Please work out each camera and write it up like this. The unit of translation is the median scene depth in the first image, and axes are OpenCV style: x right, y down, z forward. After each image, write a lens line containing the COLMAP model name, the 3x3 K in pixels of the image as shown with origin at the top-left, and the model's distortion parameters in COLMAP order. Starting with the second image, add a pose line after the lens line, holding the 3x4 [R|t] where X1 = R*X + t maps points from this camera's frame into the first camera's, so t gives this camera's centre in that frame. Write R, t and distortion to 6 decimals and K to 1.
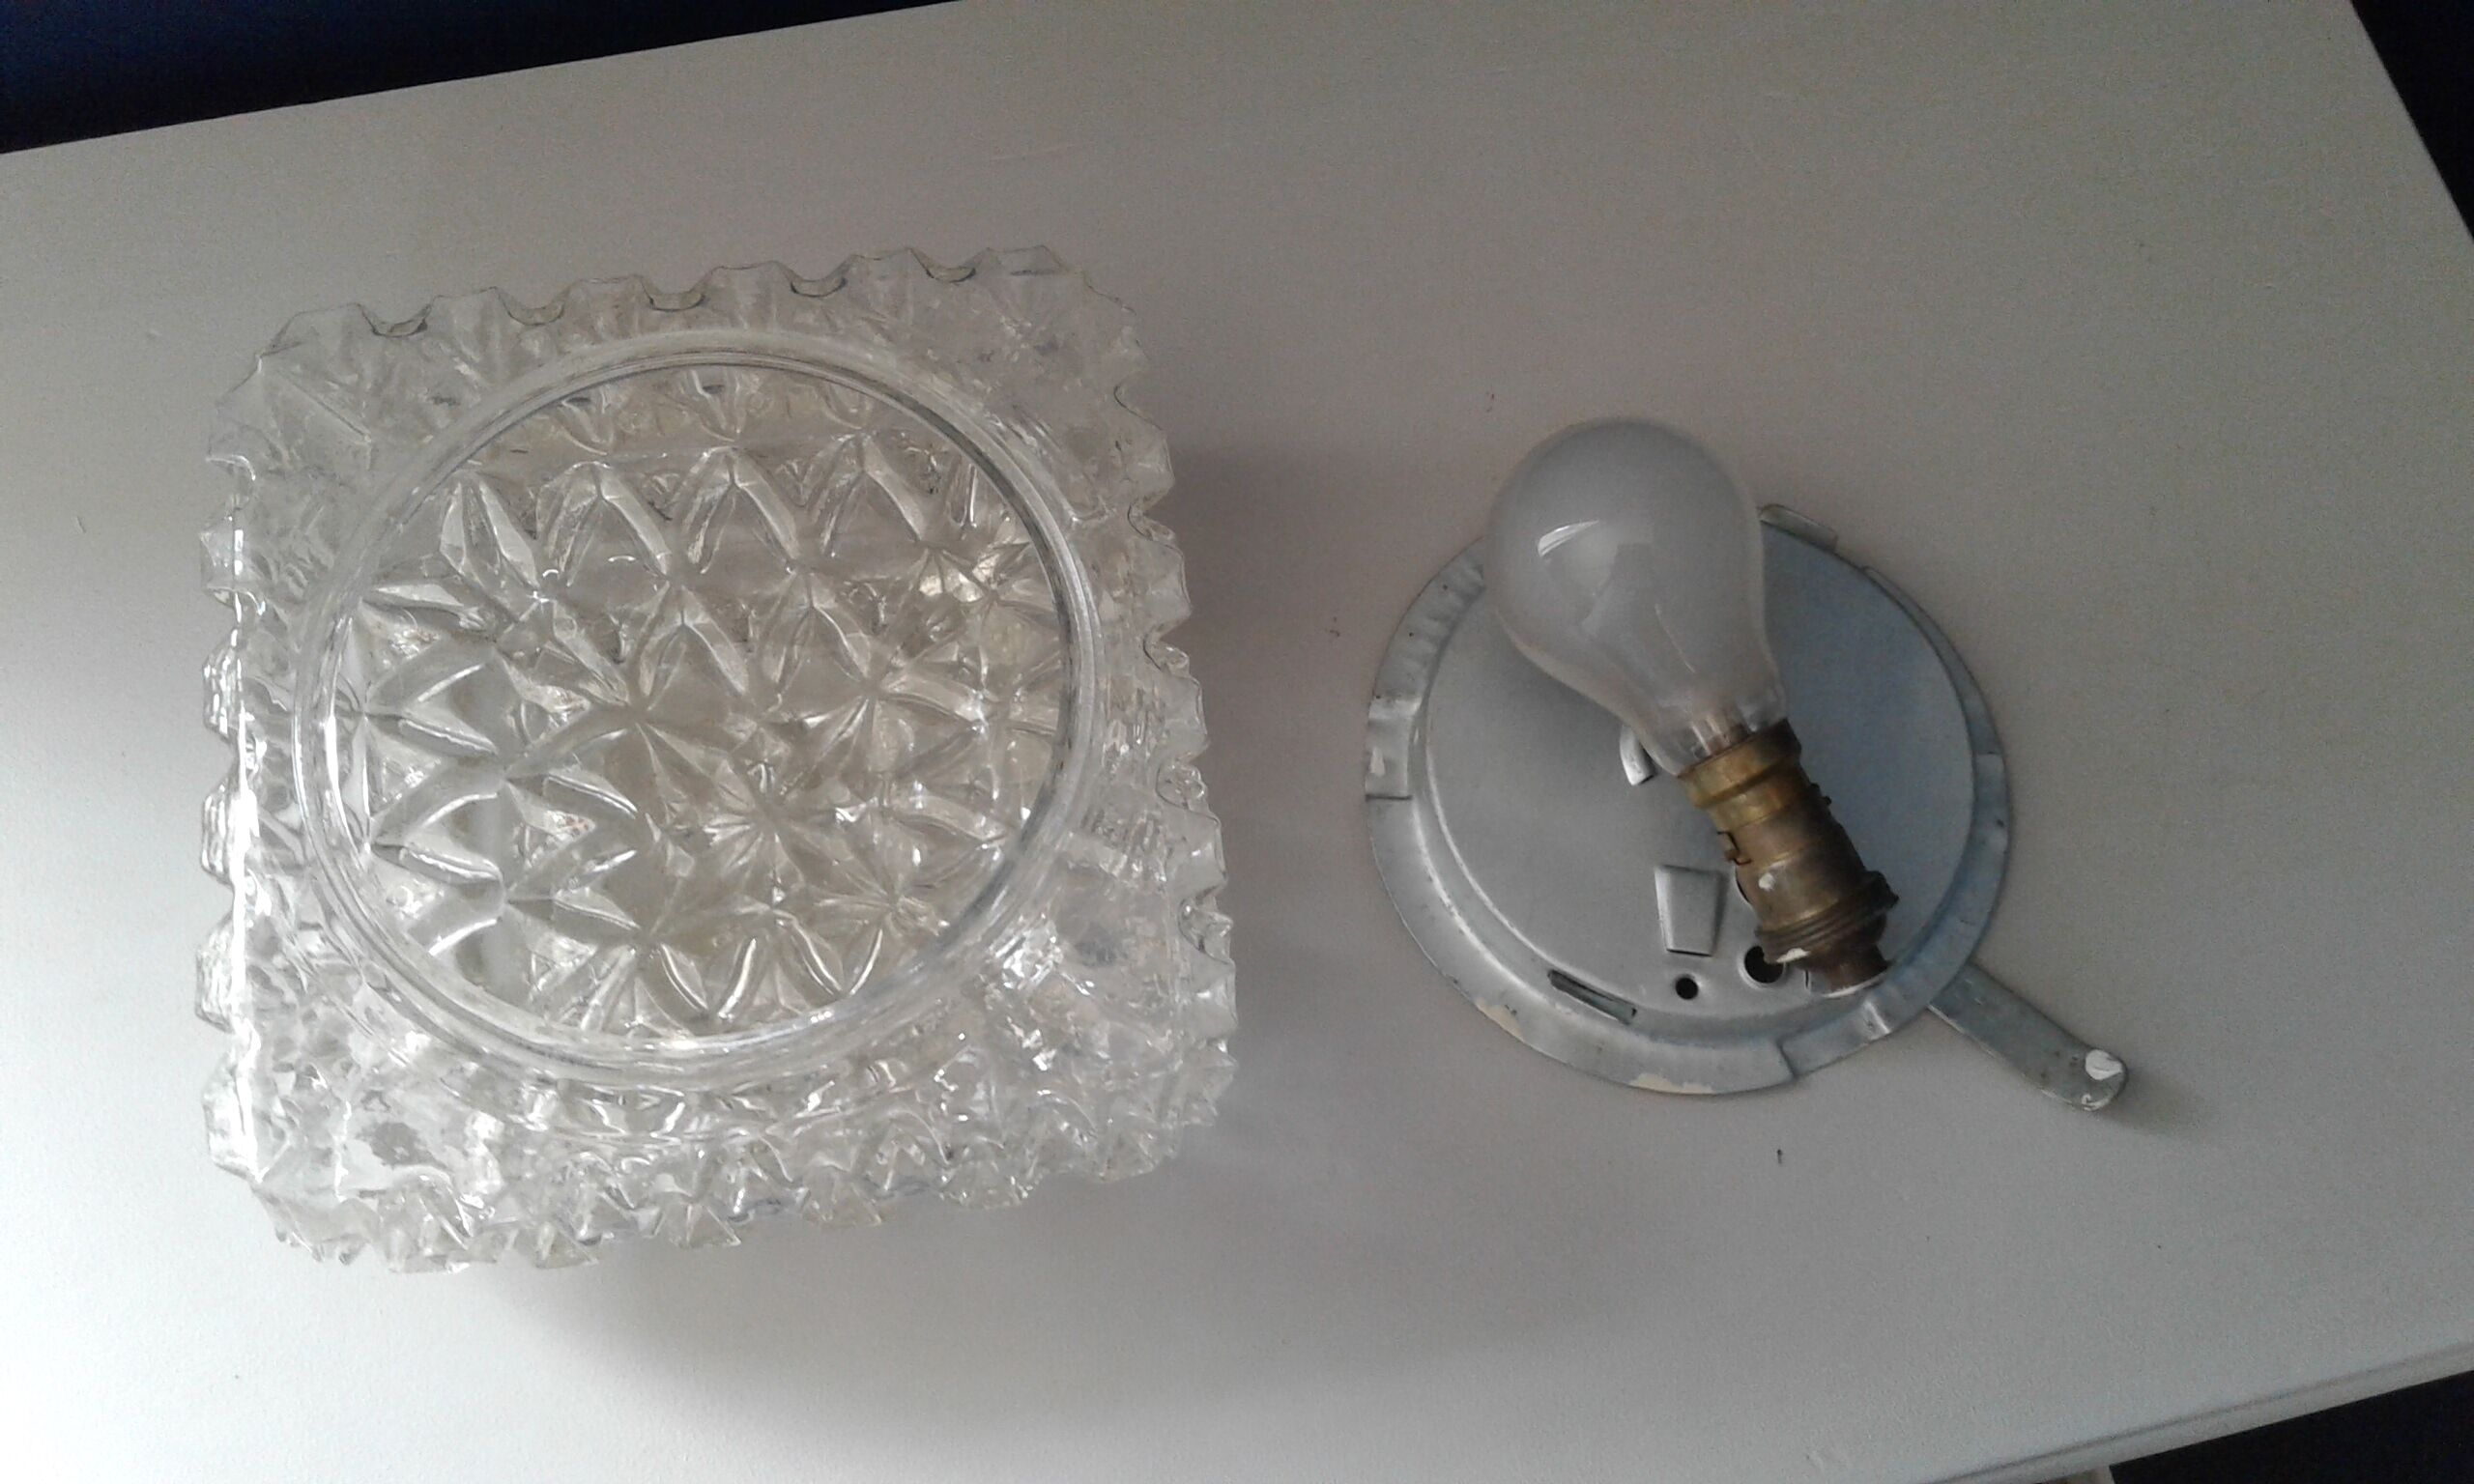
lens RADIAL K [[2100.6, 0, 1237.0], [0, 2100.6, 742.0], [0, 0, 1]] dist [-0.006372, -0.014240]
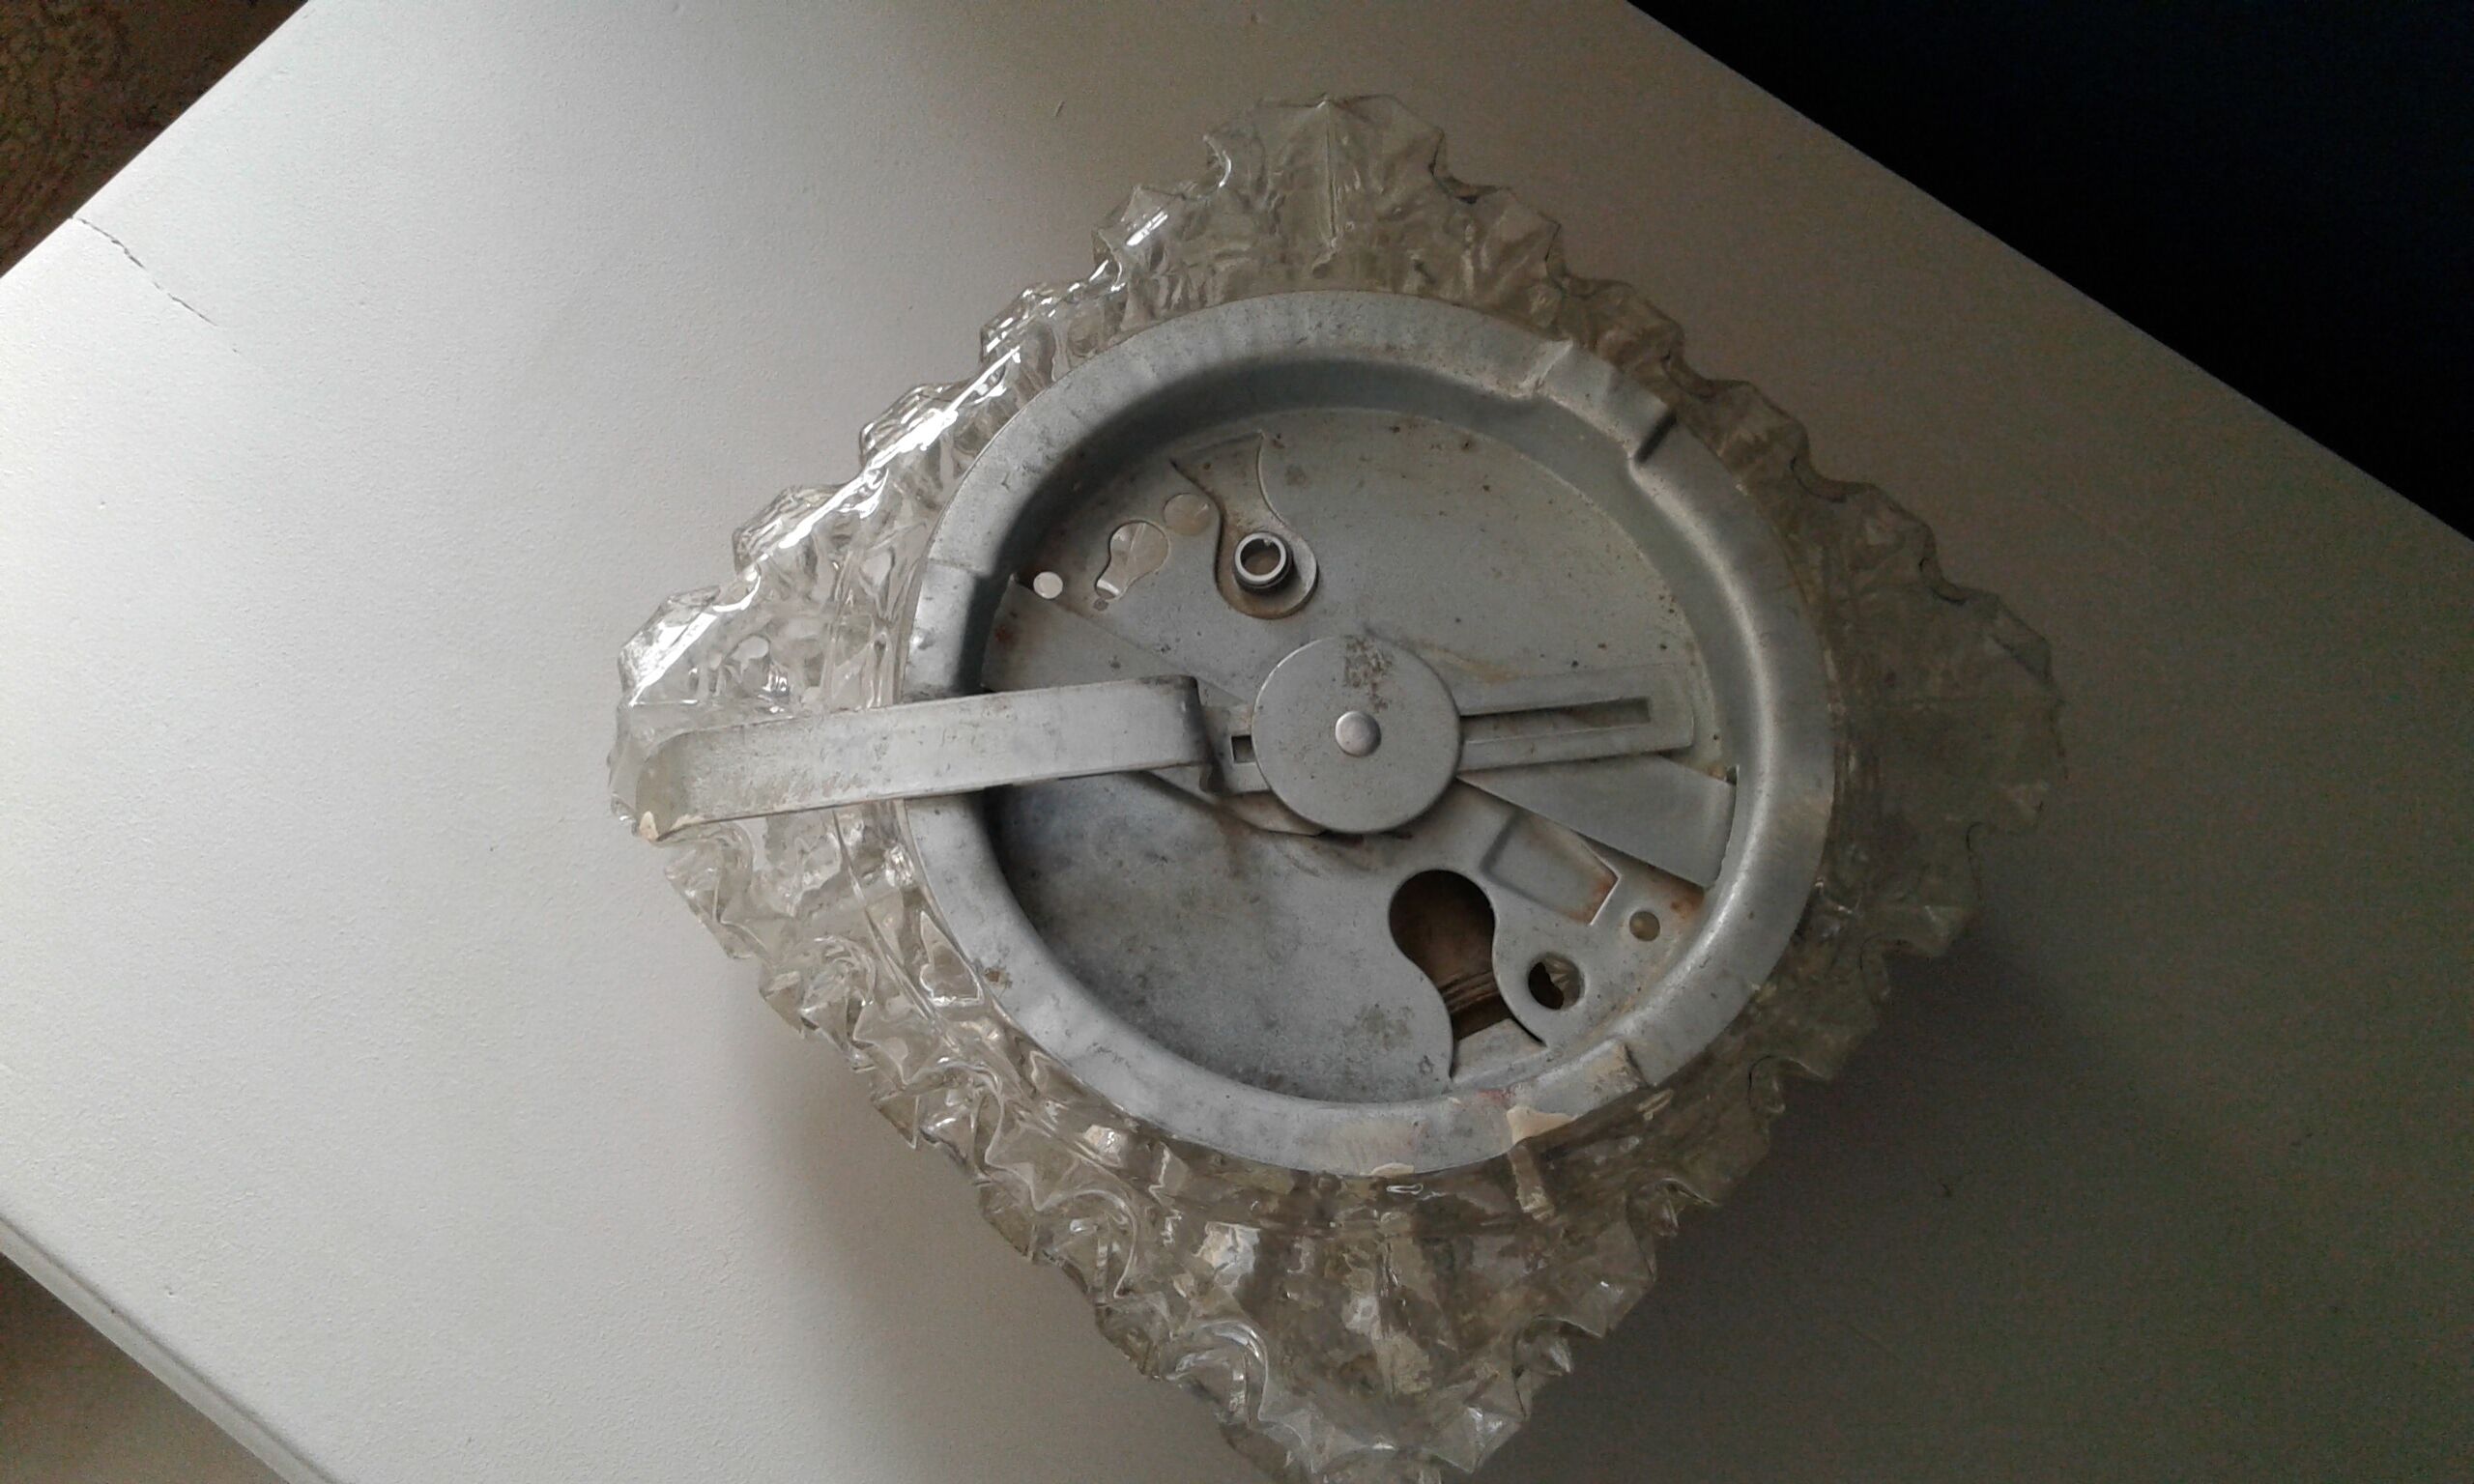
lens RADIAL K [[2100.6, 0, 1237.0], [0, 2100.6, 742.0], [0, 0, 1]] dist [-0.006372, -0.014240]
pose [[0.621631, 0.732893, -0.276484, -0.038337], [-0.750022, 0.658707, 0.059766, -0.027207], [0.225924, 0.170217, 0.959158, 0.174679]]
